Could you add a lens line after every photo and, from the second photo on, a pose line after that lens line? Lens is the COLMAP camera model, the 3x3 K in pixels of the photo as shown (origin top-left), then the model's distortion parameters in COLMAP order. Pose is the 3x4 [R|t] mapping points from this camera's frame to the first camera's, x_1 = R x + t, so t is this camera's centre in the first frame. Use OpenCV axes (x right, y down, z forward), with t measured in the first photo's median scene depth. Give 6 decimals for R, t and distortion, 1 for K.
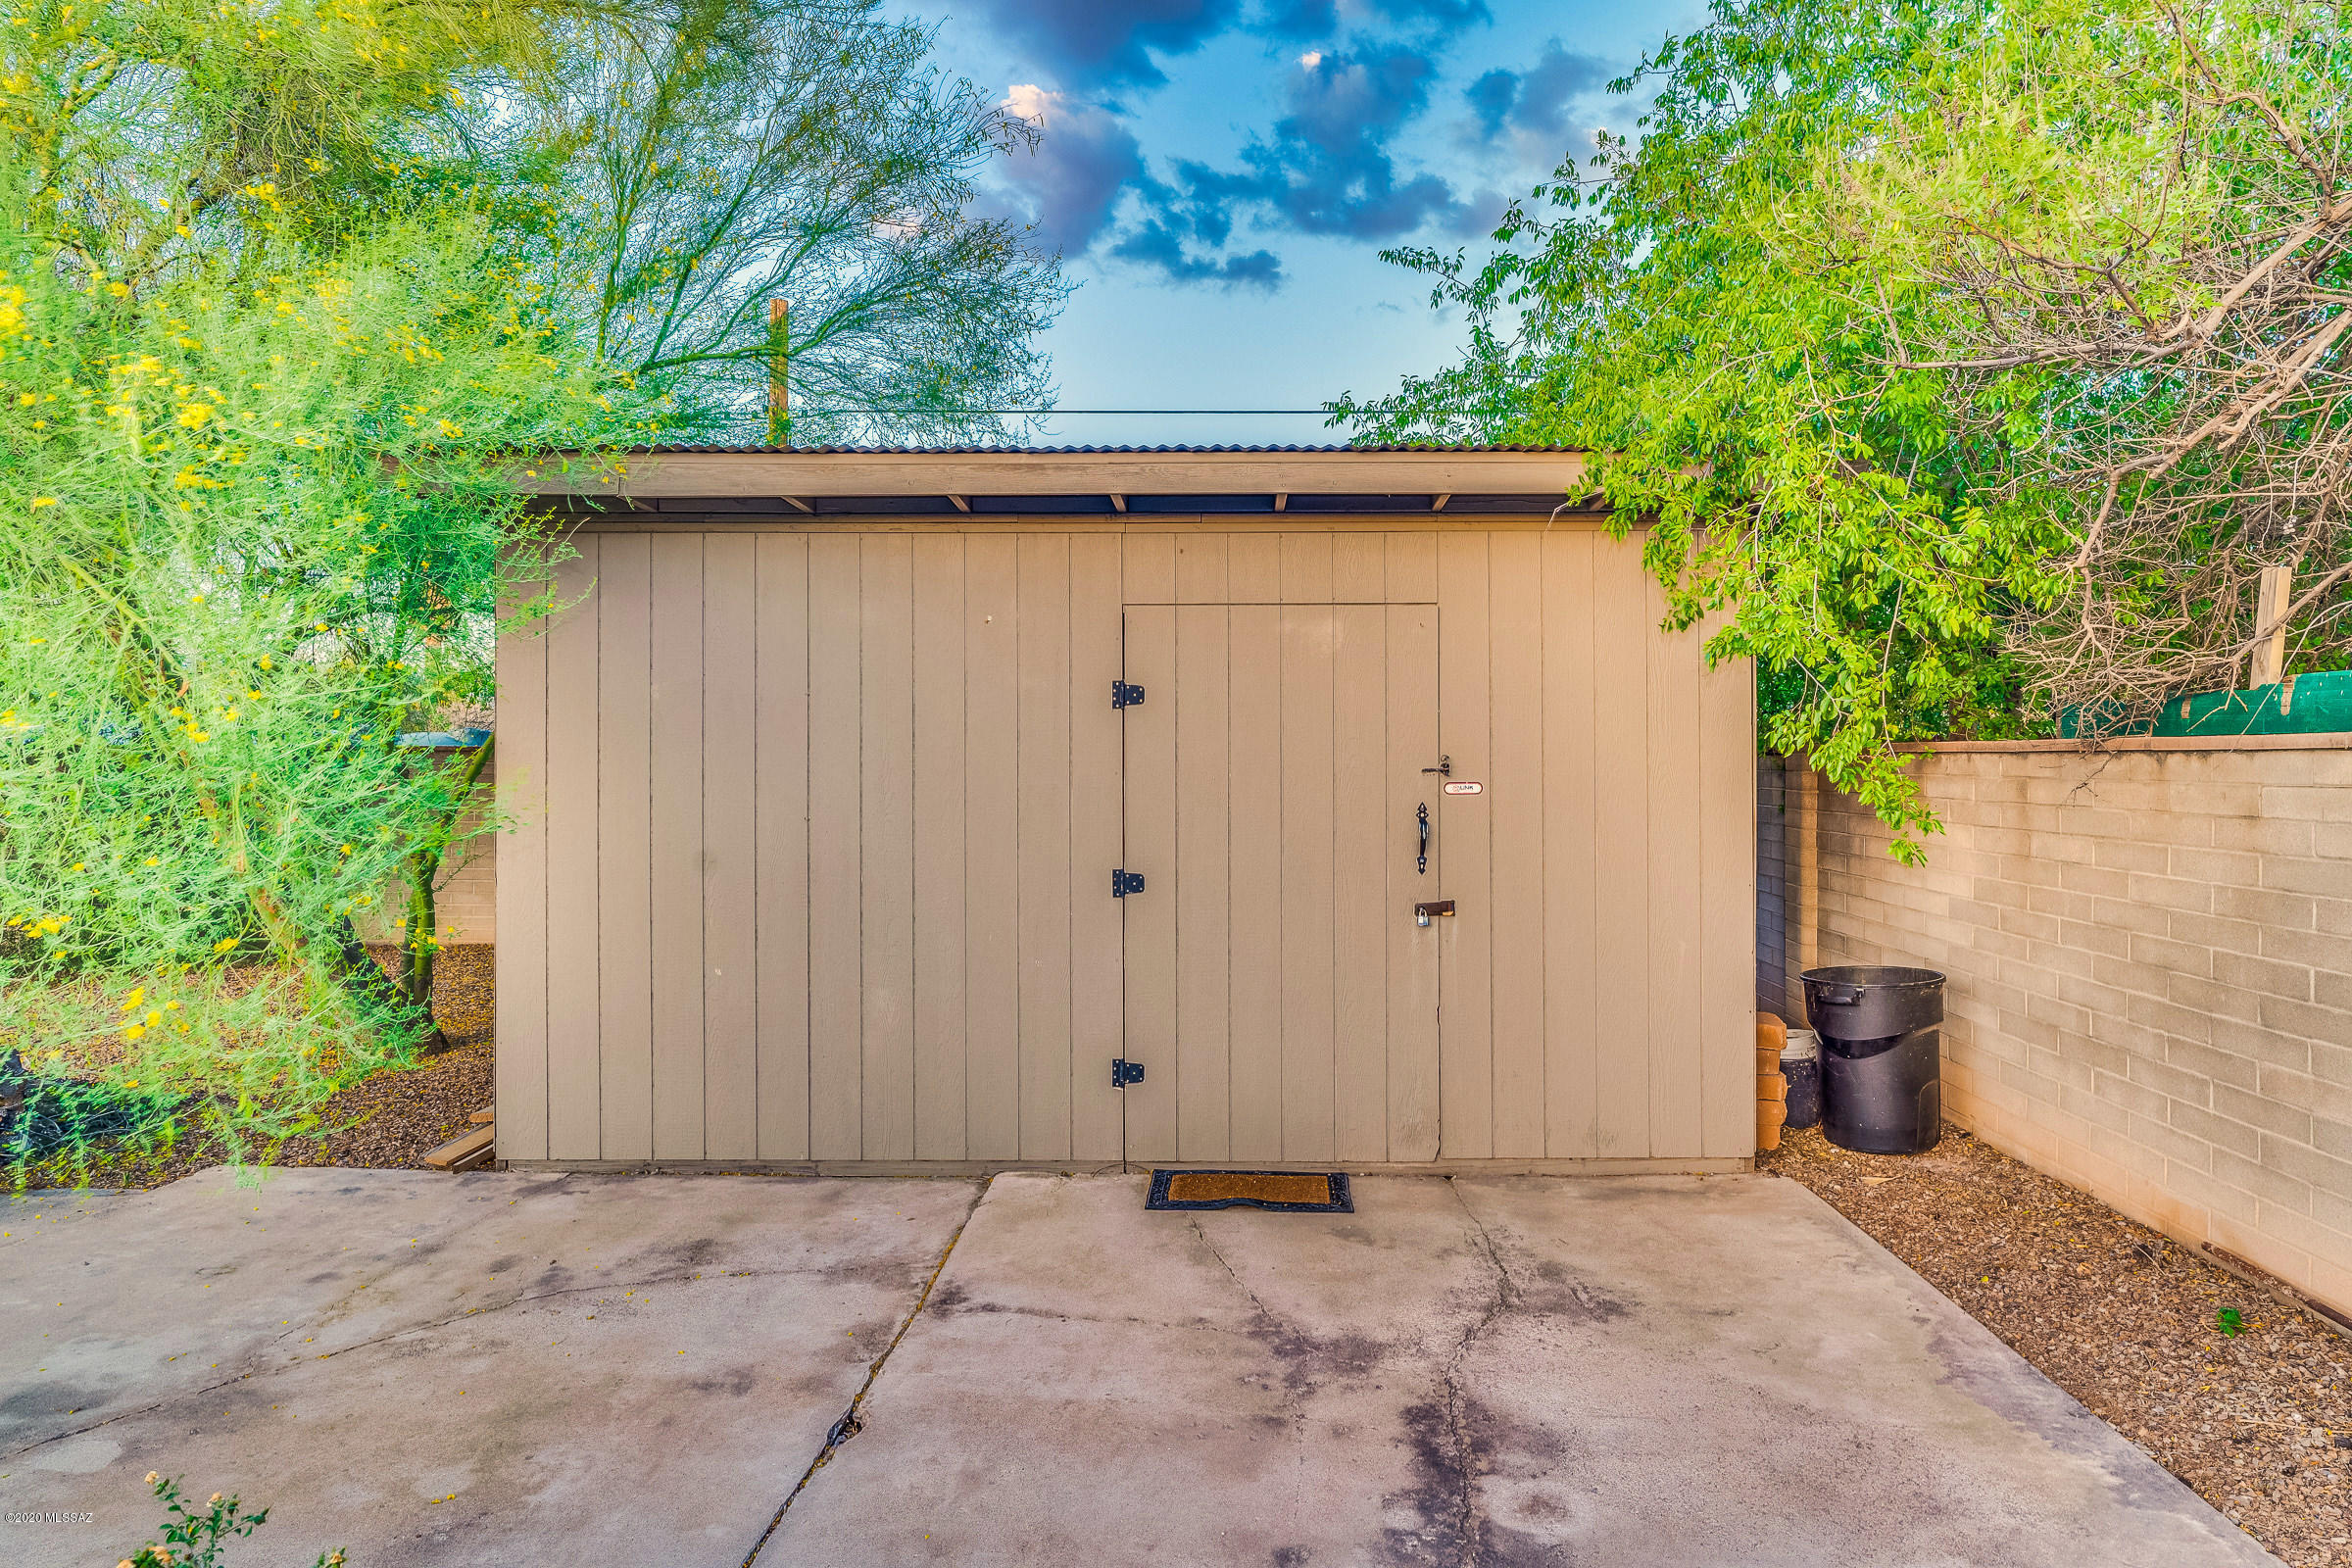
lens RADIAL K [[1382.4, 0, 1177.3], [0, 1382.4, 739.1], [0, 0, 1]] dist [-0.007584, 0.001855]
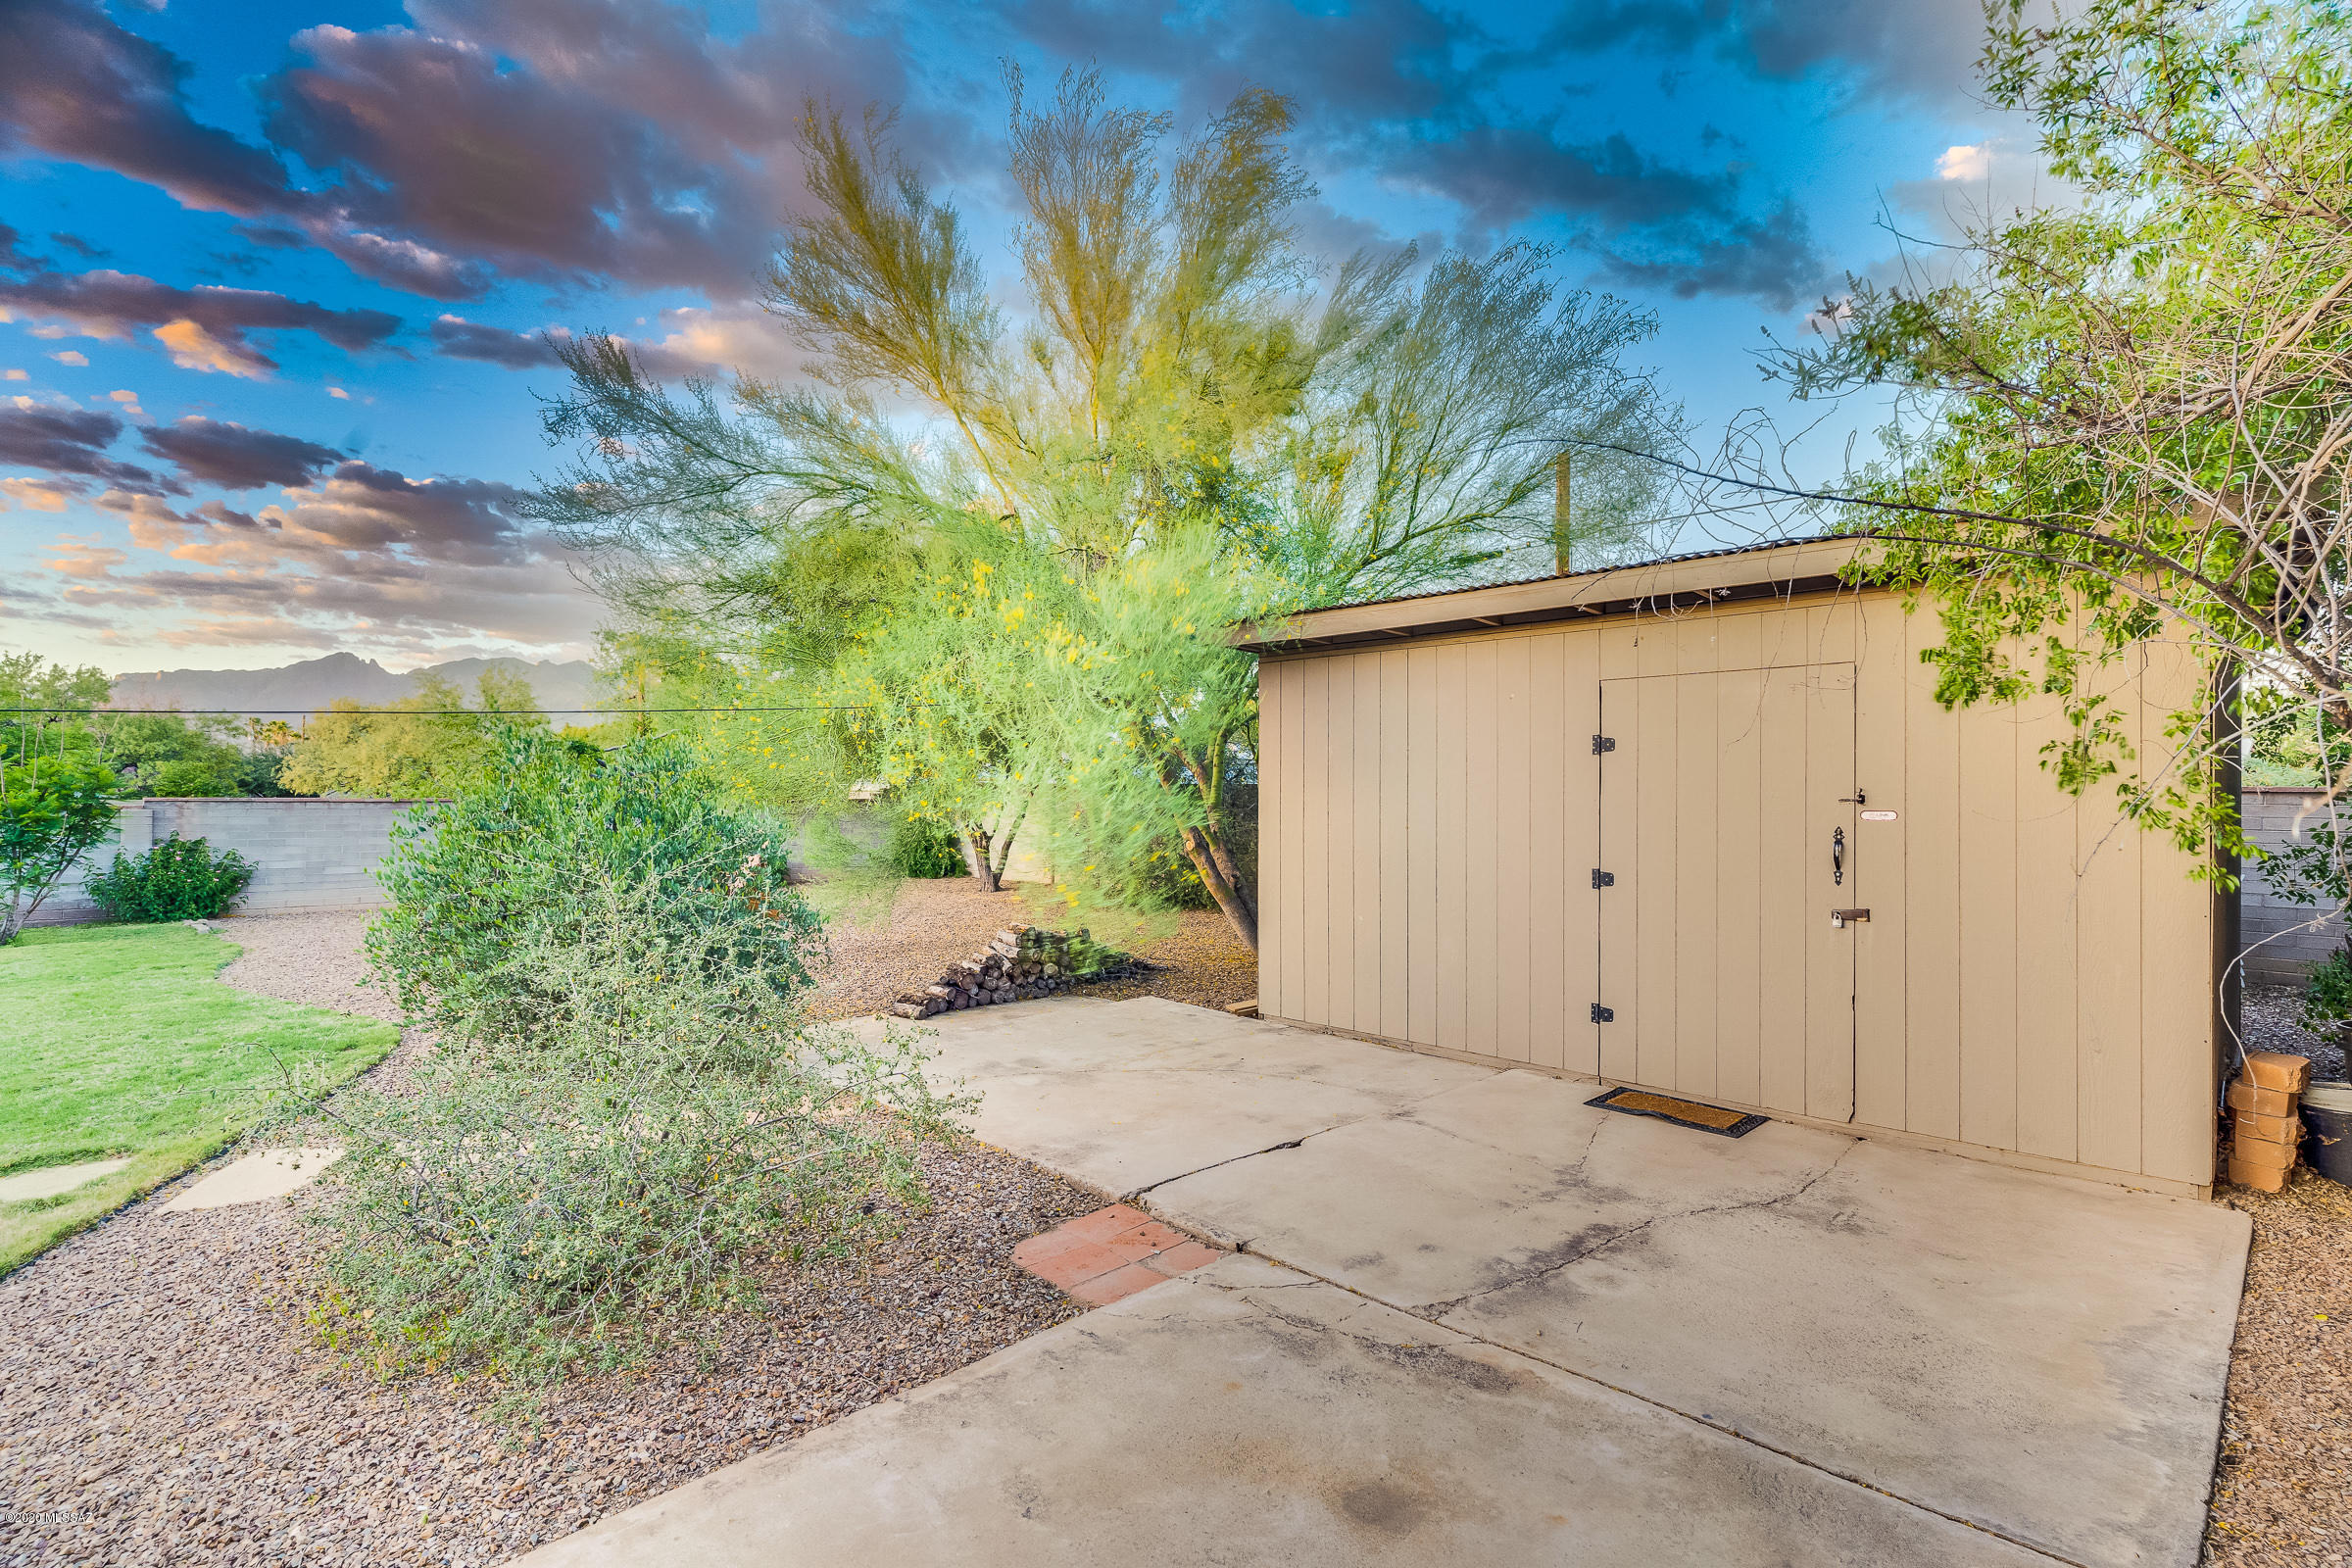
lens RADIAL K [[1133.4, 0, 1176.0], [0, 1133.4, 784.0], [0, 0, 1]] dist [0.001574, -0.000033]
pose [[0.708302, -0.002093, -0.705907, 0.553730], [-0.000576, 0.999994, -0.003542, 0.014262], [0.705910, 0.002915, 0.708296, -0.143087]]
